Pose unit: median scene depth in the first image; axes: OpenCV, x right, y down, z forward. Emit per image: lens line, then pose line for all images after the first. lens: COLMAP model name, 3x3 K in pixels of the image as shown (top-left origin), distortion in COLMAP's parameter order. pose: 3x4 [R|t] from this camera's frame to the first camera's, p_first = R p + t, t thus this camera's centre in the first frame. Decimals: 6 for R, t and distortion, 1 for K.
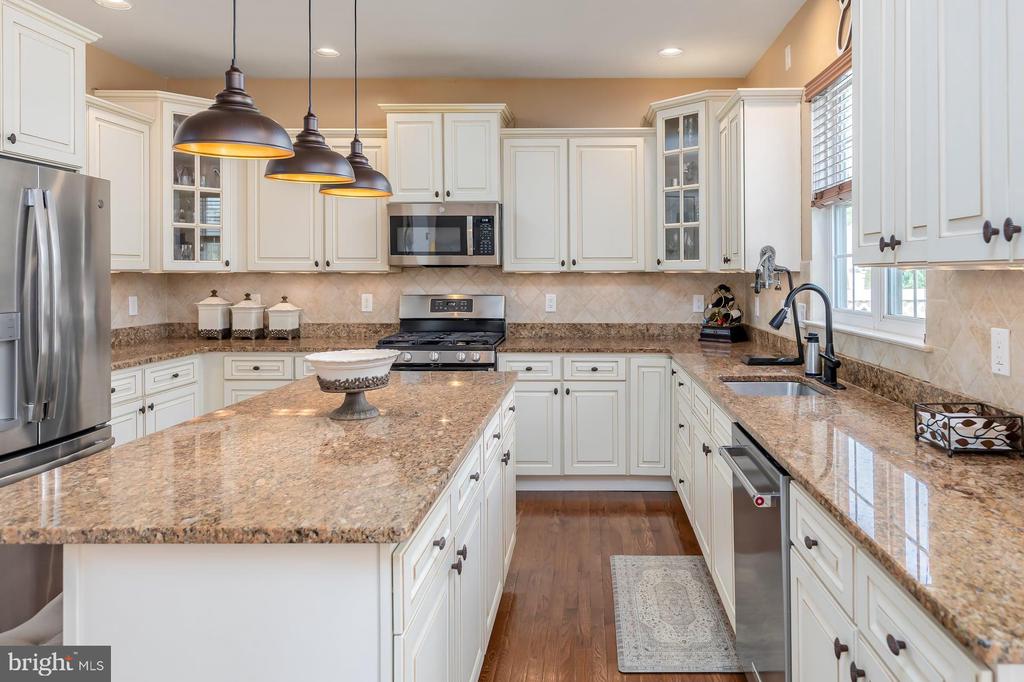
lens RADIAL K [[770.2, 0, 577.5], [0, 770.2, 280.2], [0, 0, 1]] dist [0.002005, 0.001467]
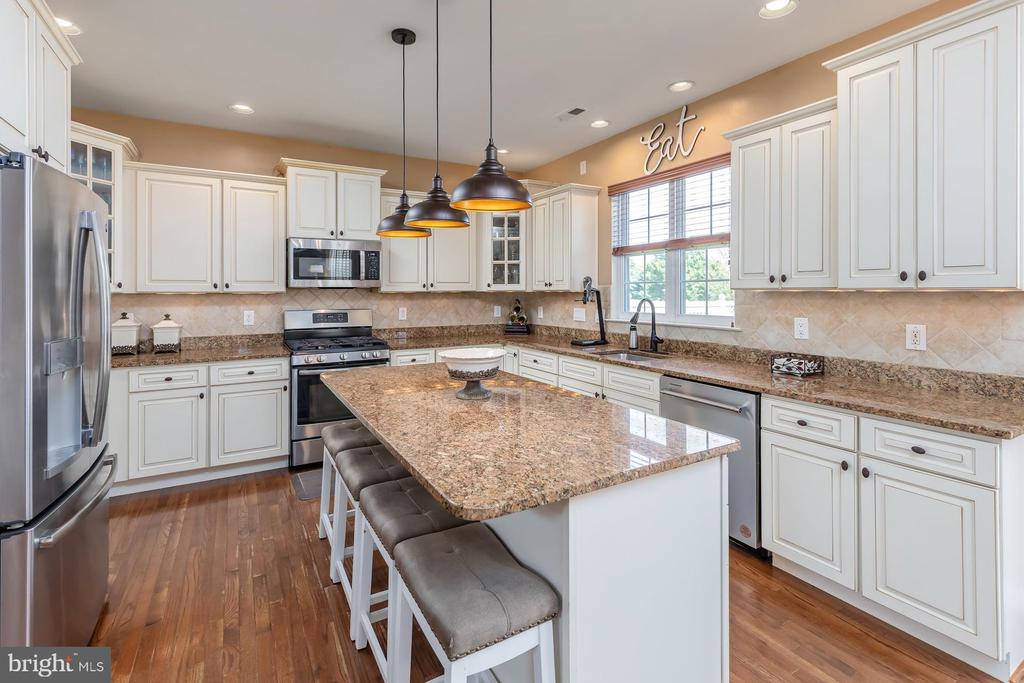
lens RADIAL K [[502.4, 0, 556.5], [0, 502.4, 295.4], [0, 0, 1]] dist [0.015434, -0.000002]
pose [[0.835539, -0.006993, 0.549387, -0.362013], [0.008006, 0.999968, 0.000553, -0.003144], [-0.549373, 0.003937, 0.835568, 0.082033]]
